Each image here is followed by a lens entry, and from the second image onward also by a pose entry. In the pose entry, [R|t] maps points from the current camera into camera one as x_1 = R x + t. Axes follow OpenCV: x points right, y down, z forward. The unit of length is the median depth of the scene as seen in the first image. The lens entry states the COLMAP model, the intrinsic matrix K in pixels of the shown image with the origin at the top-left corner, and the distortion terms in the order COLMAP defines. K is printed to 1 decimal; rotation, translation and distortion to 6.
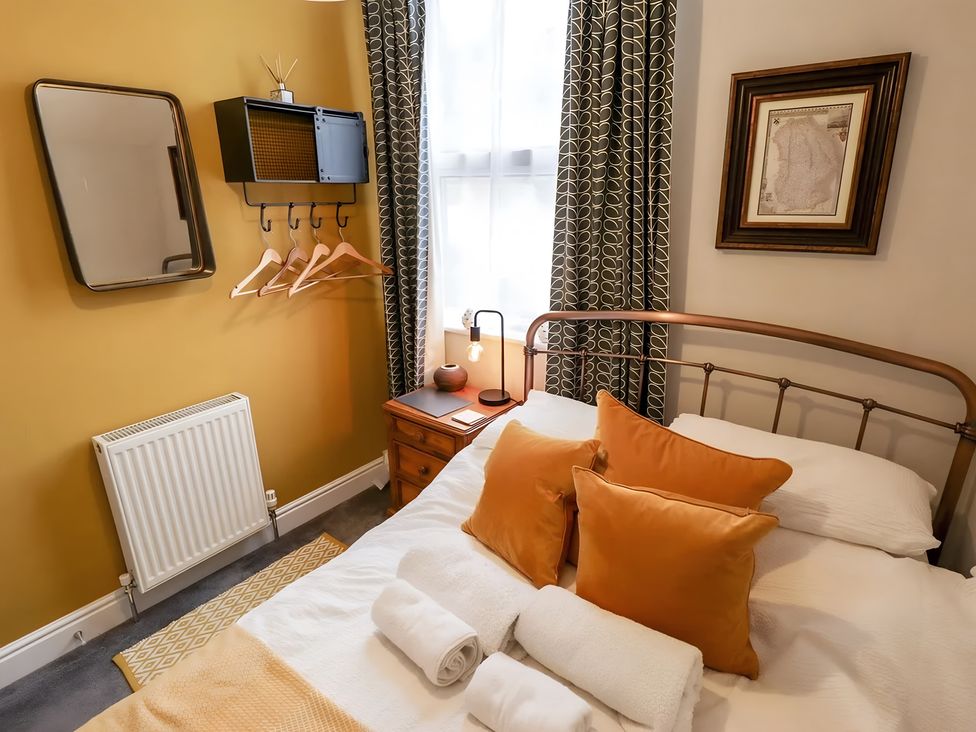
lens RADIAL K [[513.3, 0, 490.9], [0, 513.3, 359.7], [0, 0, 1]] dist [0.003468, -0.014594]
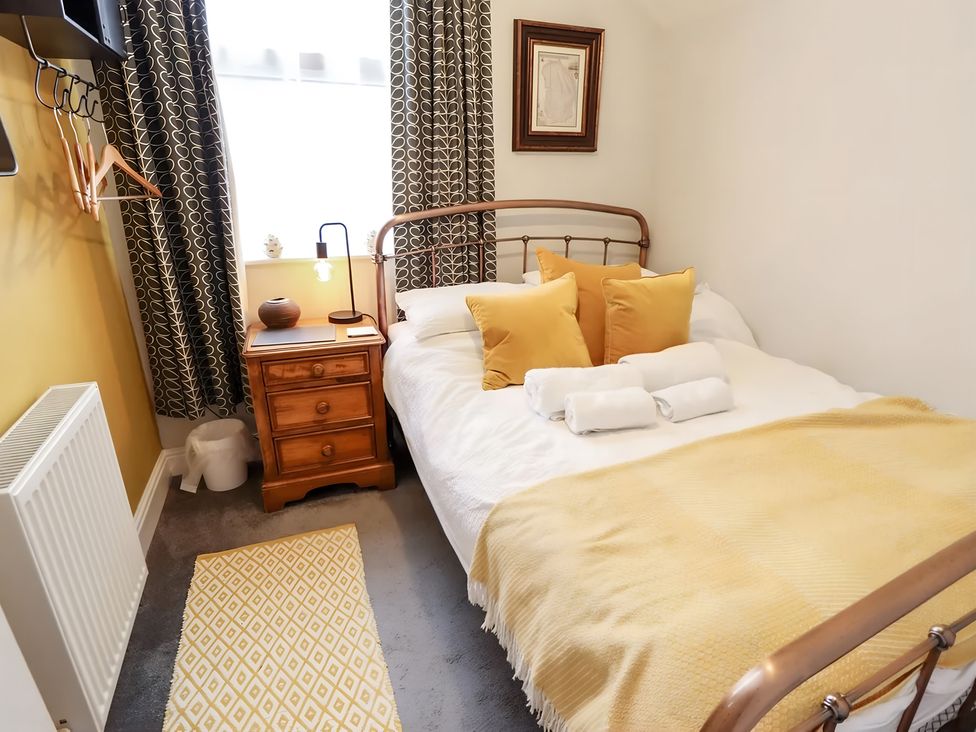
lens RADIAL K [[513.3, 0, 490.9], [0, 513.3, 359.7], [0, 0, 1]] dist [0.003468, -0.014594]
pose [[0.536616, -0.275445, 0.797605, -0.765213], [0.248101, 0.954946, 0.162863, 0.072497], [-0.806529, 0.110491, 0.580777, 0.273481]]
